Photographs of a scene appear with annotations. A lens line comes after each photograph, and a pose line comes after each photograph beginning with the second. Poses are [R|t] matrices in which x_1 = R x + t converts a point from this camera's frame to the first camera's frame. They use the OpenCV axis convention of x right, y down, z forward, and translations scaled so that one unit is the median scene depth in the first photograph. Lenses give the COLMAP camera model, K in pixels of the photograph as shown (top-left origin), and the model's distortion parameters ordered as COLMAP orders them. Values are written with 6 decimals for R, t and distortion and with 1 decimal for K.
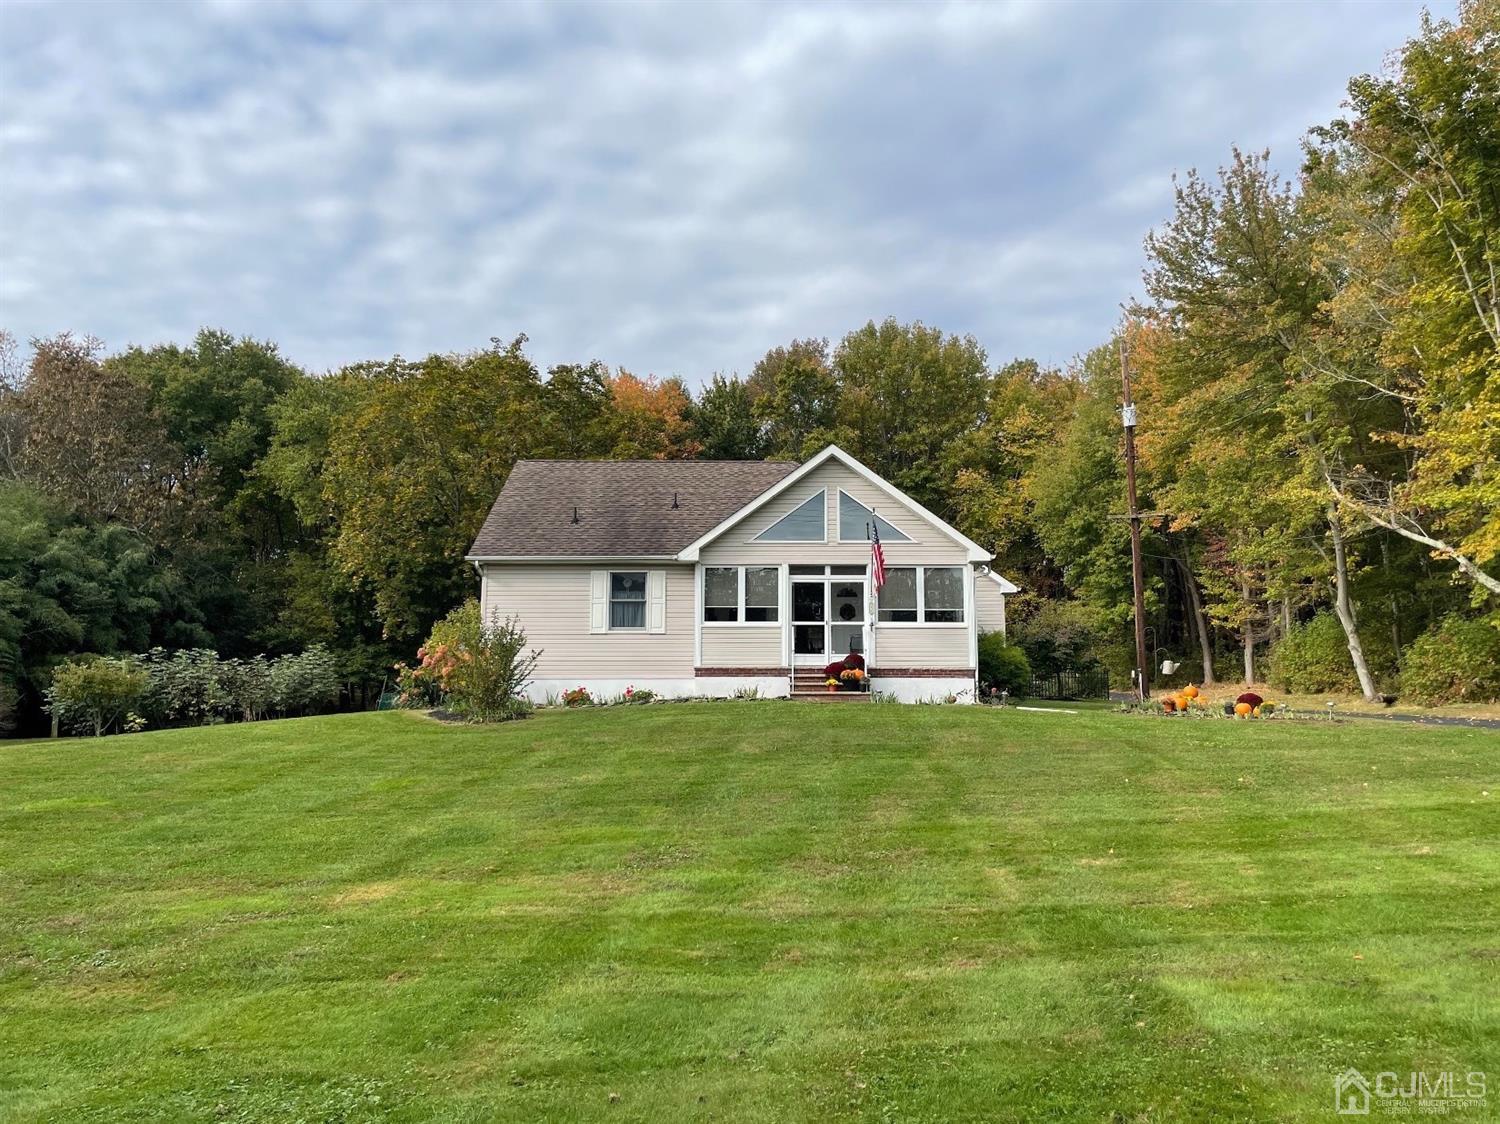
lens RADIAL K [[1123.2, 0, 750.0], [0, 1123.2, 562.0], [0, 0, 1]] dist [0.086399, -0.119962]
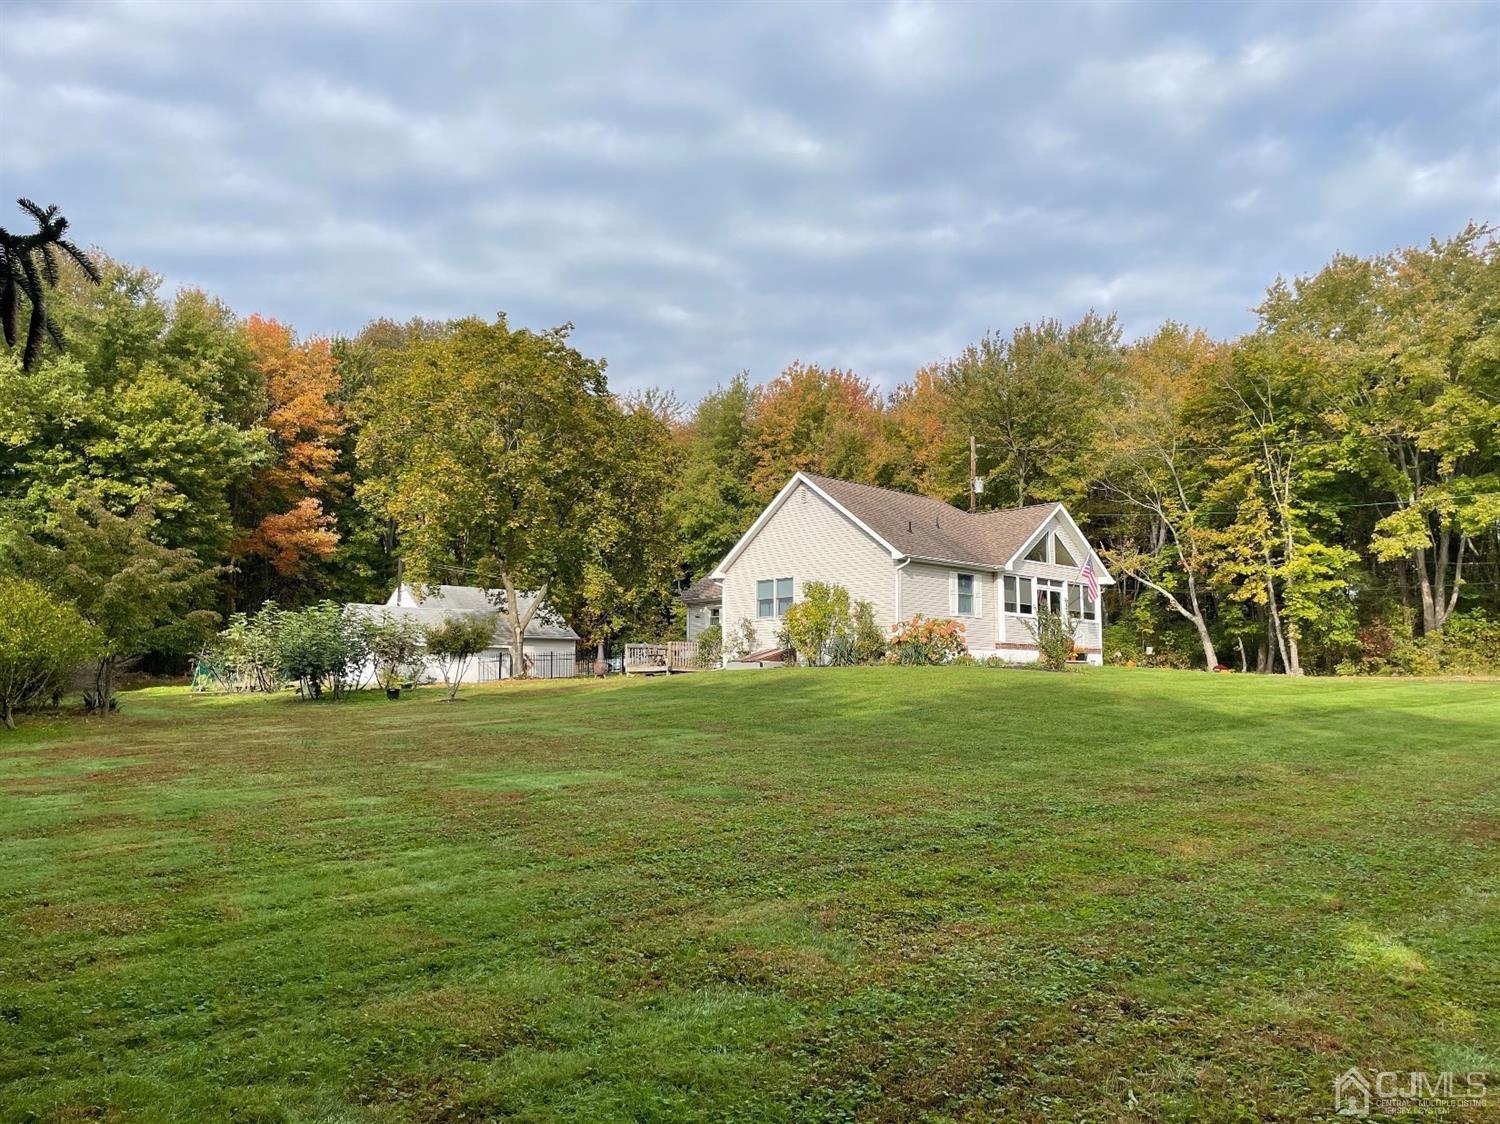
lens RADIAL K [[1120.6, 0, 740.9], [0, 1120.6, 541.2], [0, 0, 1]] dist [0.099799, -0.133225]
pose [[0.711028, 0.093944, 0.696860, -1.327284], [-0.087934, 0.995135, -0.044432, 0.057171], [-0.697644, -0.029685, 0.715829, 0.182022]]
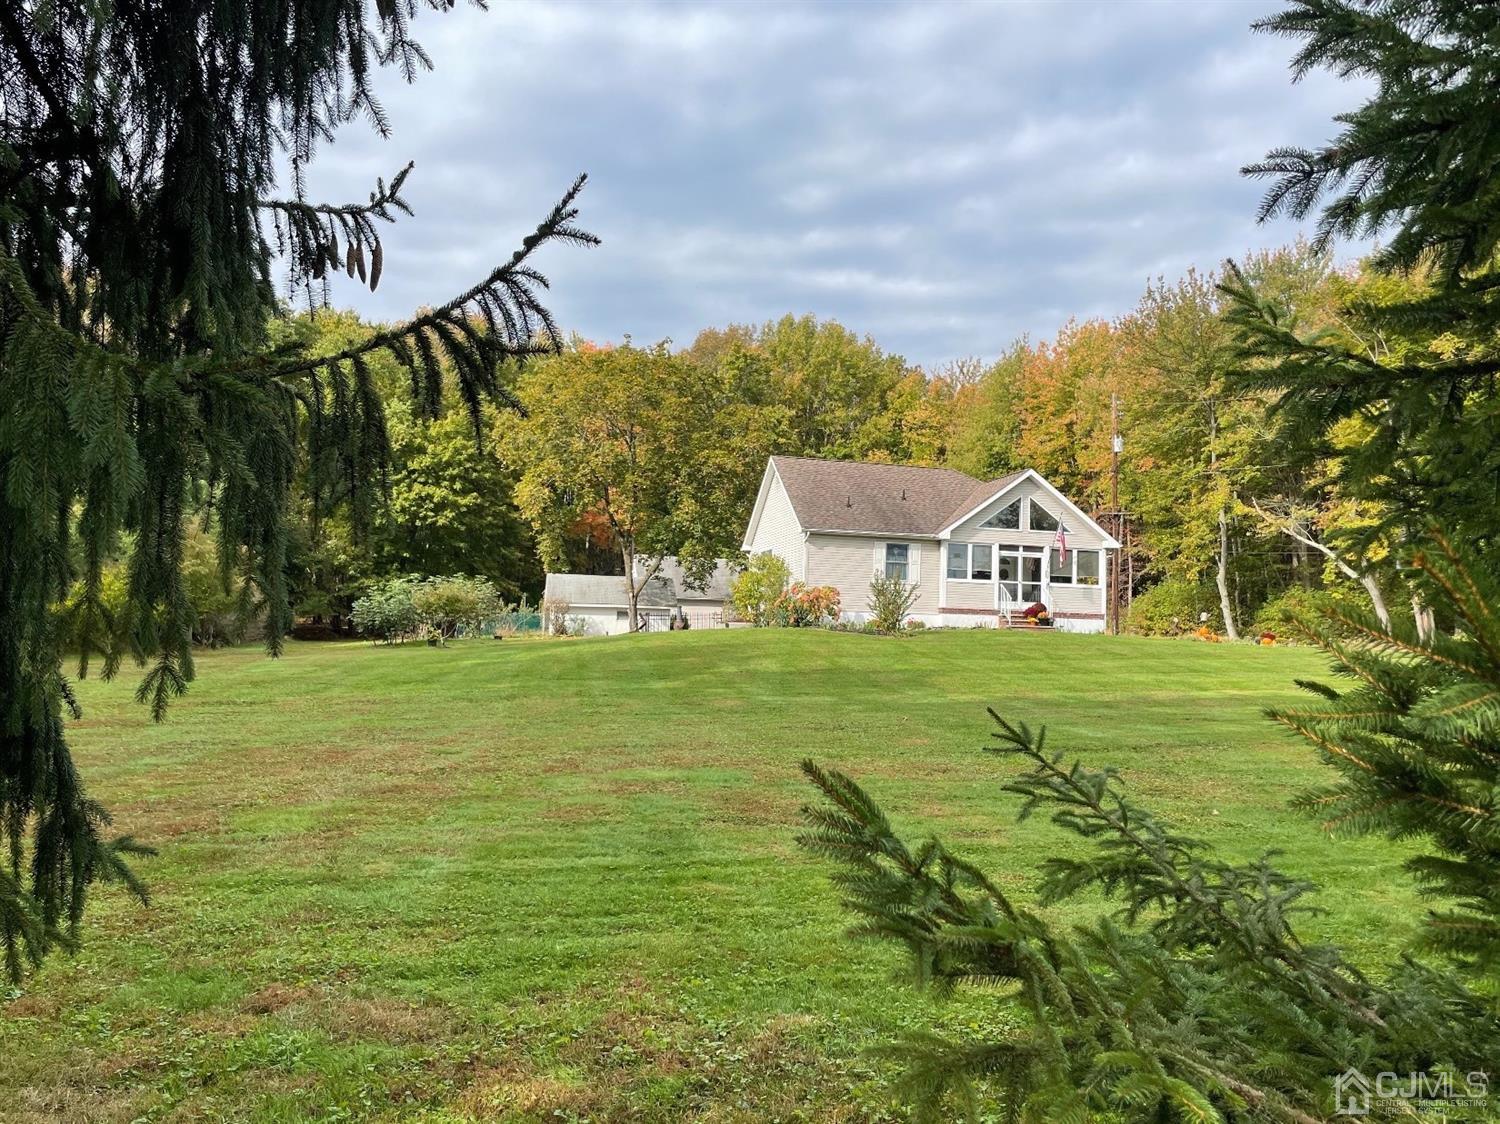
lens RADIAL K [[1123.2, 0, 750.0], [0, 1123.2, 562.0], [0, 0, 1]] dist [0.086399, -0.119962]
pose [[0.964210, 0.043455, 0.261556, -0.709423], [-0.057780, 0.997207, 0.047329, -0.027161], [-0.258768, -0.060747, 0.964027, -0.426540]]
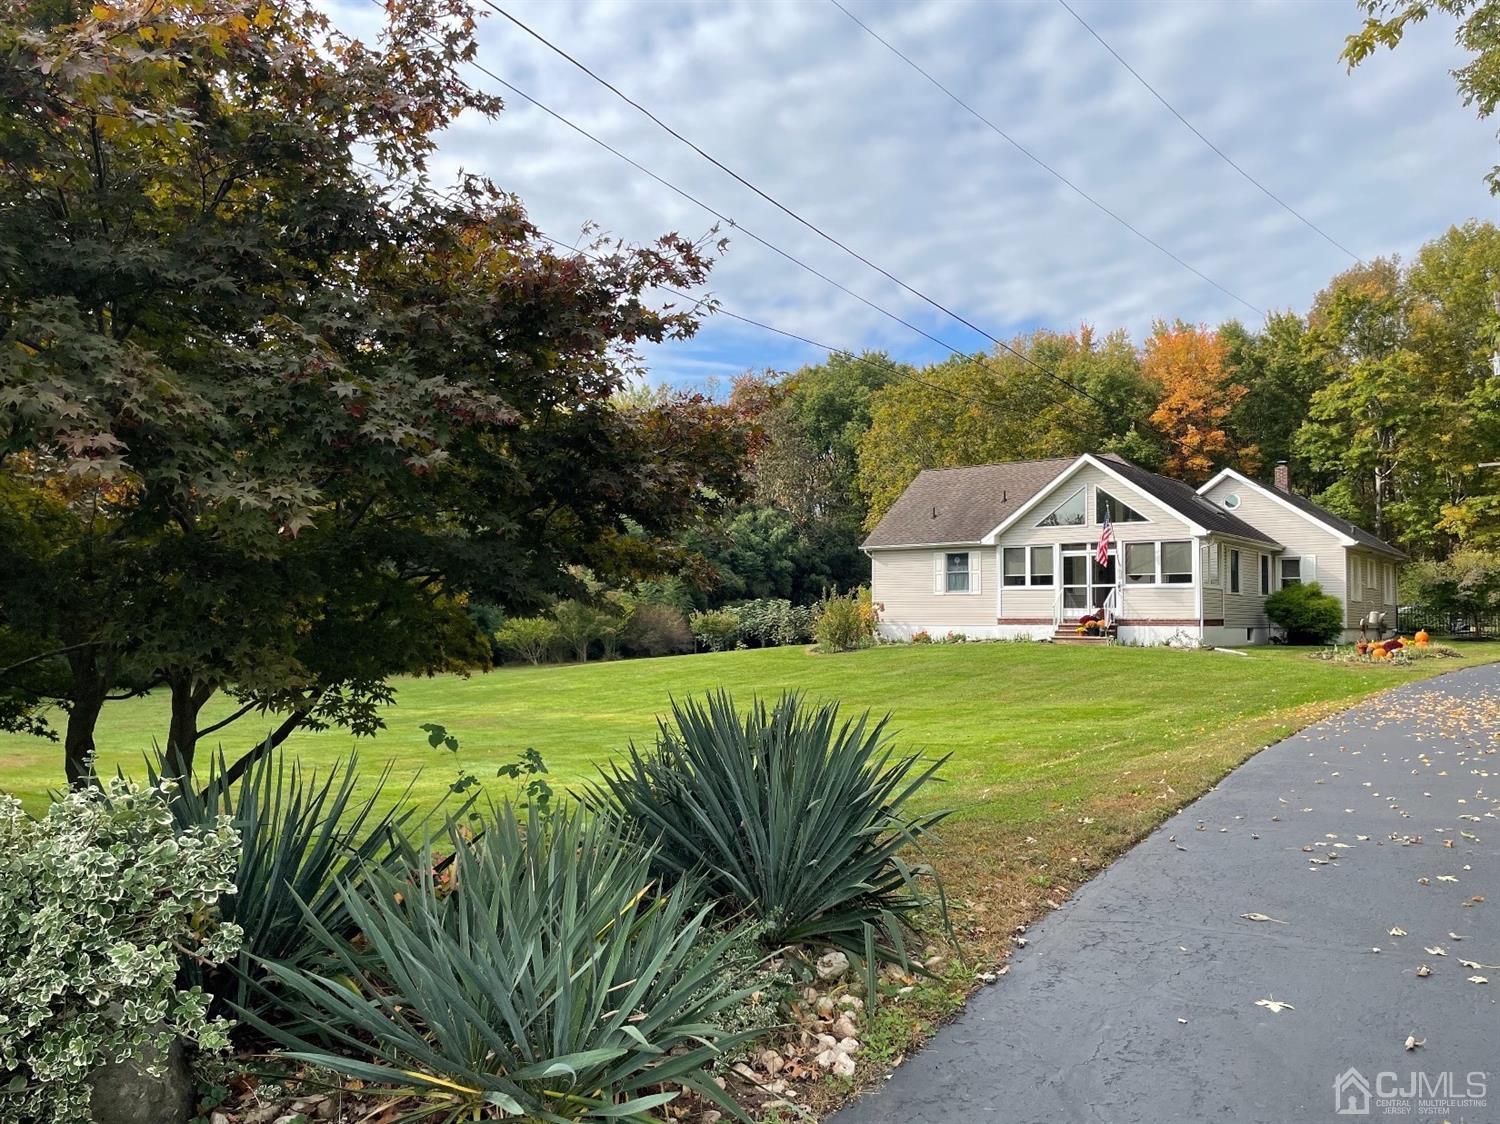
lens RADIAL K [[1120.6, 0, 740.9], [0, 1120.6, 541.2], [0, 0, 1]] dist [0.099799, -0.133225]
pose [[0.801544, -0.042867, -0.596397, 0.547907], [0.071586, 0.997133, 0.024539, -0.062822], [0.593634, -0.062362, 0.802315, -0.345583]]
